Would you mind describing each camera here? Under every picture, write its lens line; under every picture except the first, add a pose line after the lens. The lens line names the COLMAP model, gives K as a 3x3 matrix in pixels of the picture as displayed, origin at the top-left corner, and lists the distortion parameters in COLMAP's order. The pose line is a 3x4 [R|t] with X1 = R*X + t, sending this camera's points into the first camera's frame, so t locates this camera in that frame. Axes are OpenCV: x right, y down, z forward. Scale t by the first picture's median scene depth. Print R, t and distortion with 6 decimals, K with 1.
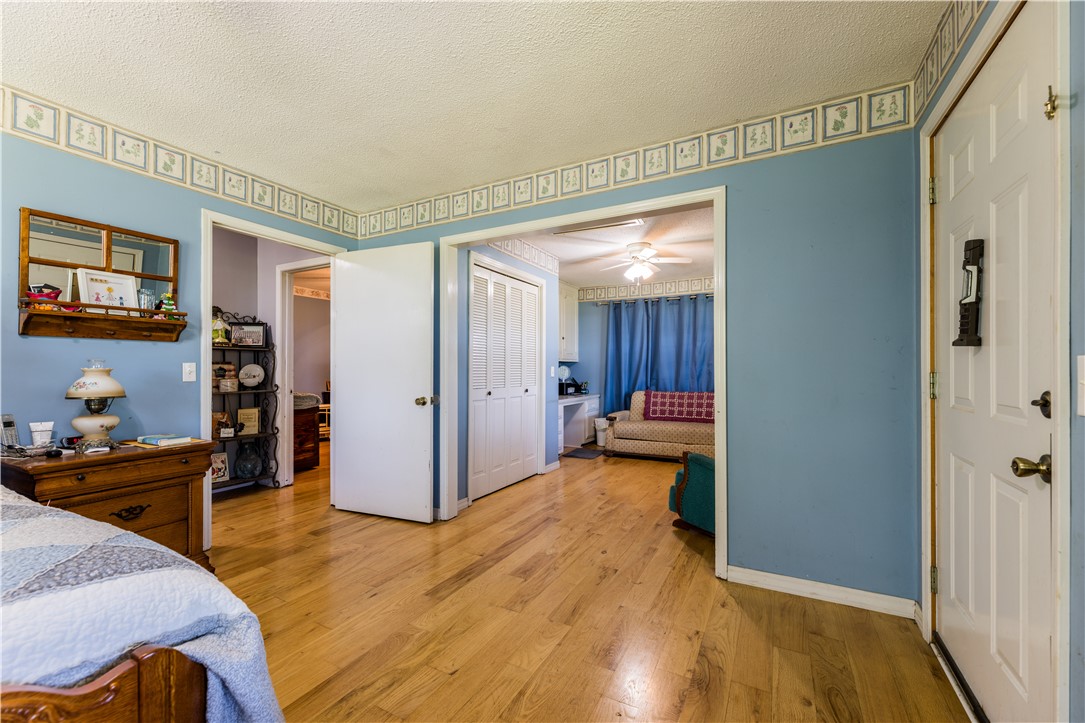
lens RADIAL K [[437.9, 0, 540.4], [0, 437.9, 366.3], [0, 0, 1]] dist [-0.001872, -0.000672]
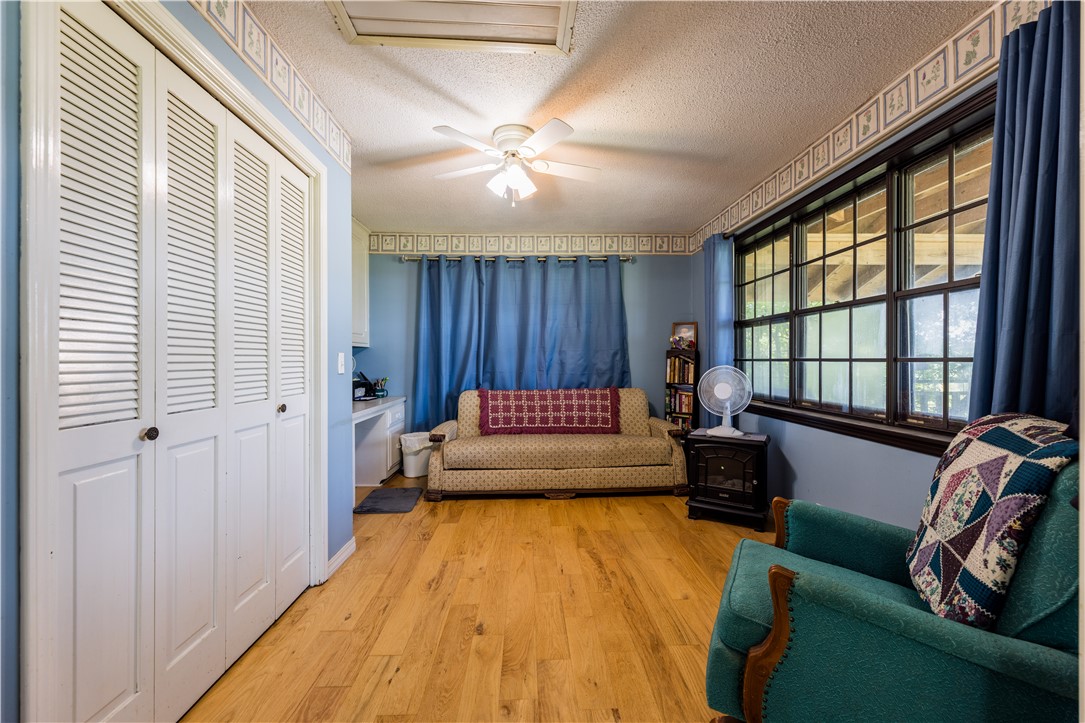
lens RADIAL K [[437.9, 0, 537.4], [0, 437.9, 362.7], [0, 0, 1]] dist [-0.001872, -0.000672]
pose [[0.869724, -0.007008, 0.493488, -0.018480], [0.000341, 0.999907, 0.013599, 0.003920], [-0.493538, -0.011659, 0.869646, 0.369216]]
